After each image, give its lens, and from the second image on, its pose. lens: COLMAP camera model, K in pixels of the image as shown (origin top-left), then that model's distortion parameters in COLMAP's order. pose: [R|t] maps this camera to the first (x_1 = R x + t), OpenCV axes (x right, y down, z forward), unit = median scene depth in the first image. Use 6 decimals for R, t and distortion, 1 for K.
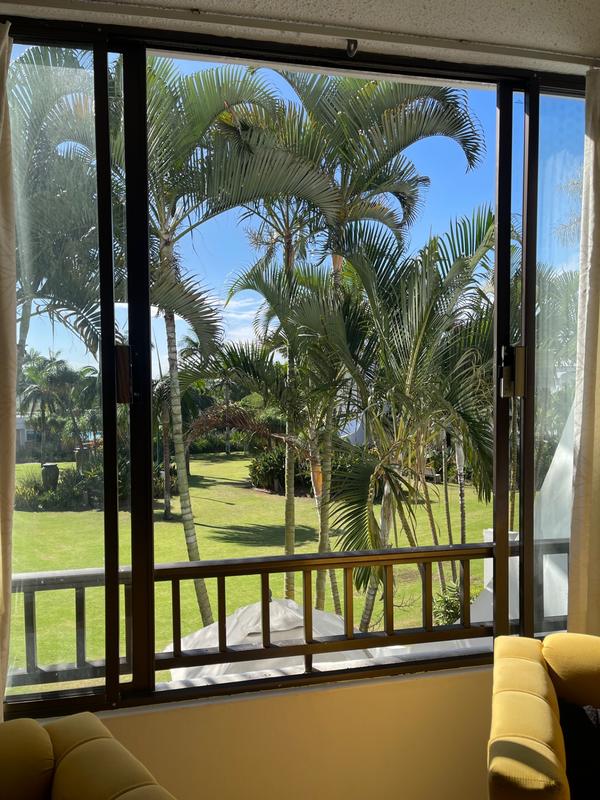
lens RADIAL K [[610.1, 0, 305.2], [0, 610.1, 405.2], [0, 0, 1]] dist [0.062170, -0.070263]
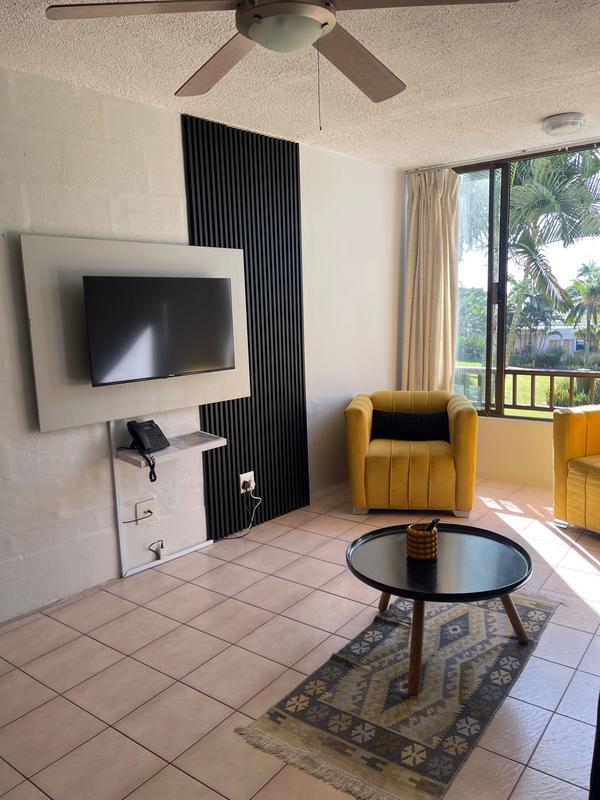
lens RADIAL K [[610.1, 0, 303.4], [0, 610.1, 400.1], [0, 0, 1]] dist [0.062170, -0.070263]
pose [[0.656176, 0.102714, -0.747585, 0.279400], [-0.002193, 0.990948, 0.134226, 0.012297], [0.754605, -0.086436, 0.650462, -0.326239]]
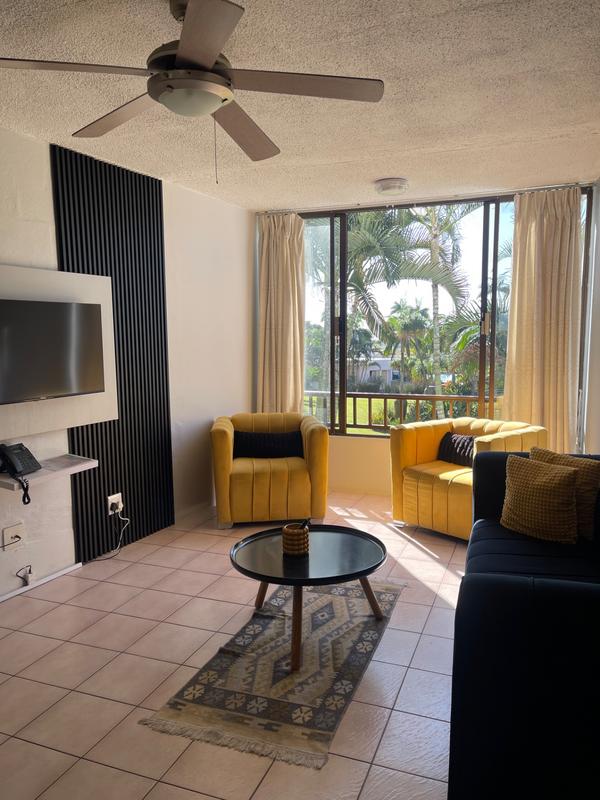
lens RADIAL K [[610.1, 0, 307.4], [0, 610.1, 405.1], [0, 0, 1]] dist [0.062170, -0.070263]
pose [[0.838158, 0.065543, -0.541476, 0.287291], [-0.018317, 0.995576, 0.092156, 0.014484], [0.545121, -0.067323, 0.835650, -0.375240]]
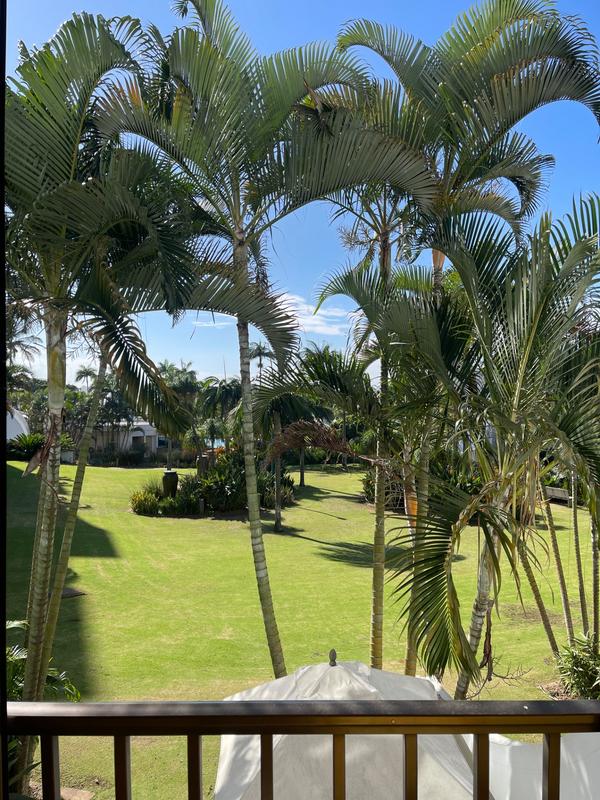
lens RADIAL K [[610.1, 0, 308.0], [0, 610.1, 403.4], [0, 0, 1]] dist [0.062170, -0.070263]
pose [[0.980720, 0.012981, -0.194989, 0.040707], [-0.016881, 0.999689, -0.018354, -0.010248], [0.194690, 0.021292, 0.980634, 0.109282]]
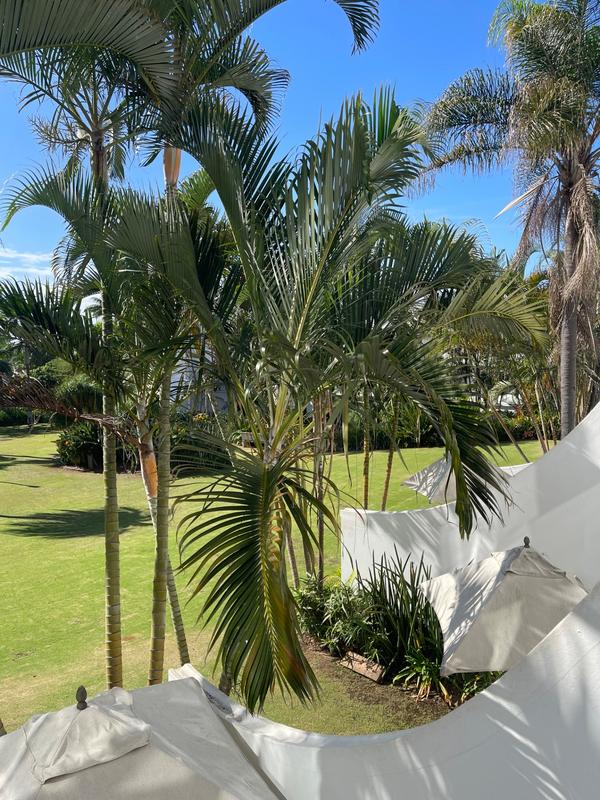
lens RADIAL K [[610.1, 0, 307.1], [0, 610.1, 401.2], [0, 0, 1]] dist [0.062170, -0.070263]
pose [[0.956919, -0.024237, 0.289342, -0.010039], [0.008972, 0.998502, 0.053968, -0.003308], [-0.290217, -0.049047, 0.955703, 0.238103]]
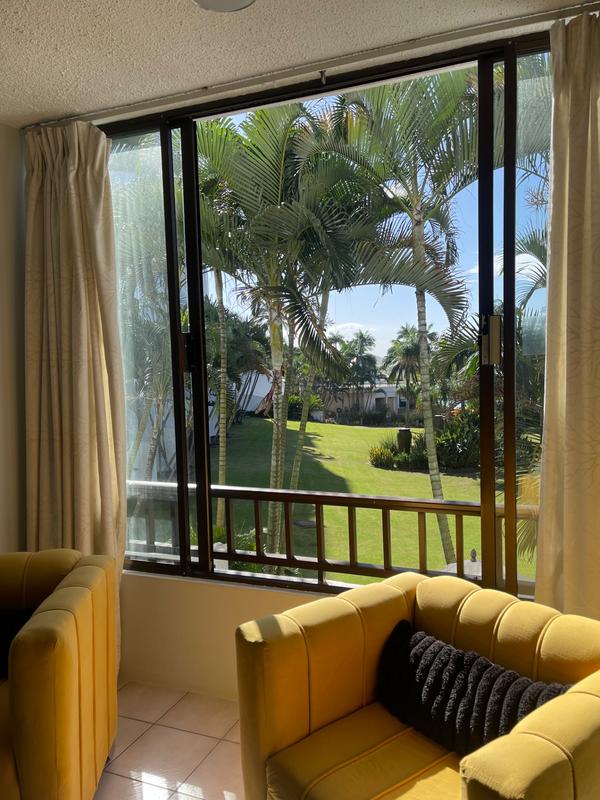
lens RADIAL K [[610.1, 0, 301.9], [0, 610.1, 403.6], [0, 0, 1]] dist [0.062170, -0.070263]
pose [[0.824108, 0.024681, -0.565894, 0.177648], [0.001761, 0.998934, 0.046132, 0.001191], [0.566429, -0.039014, 0.823186, -0.009812]]
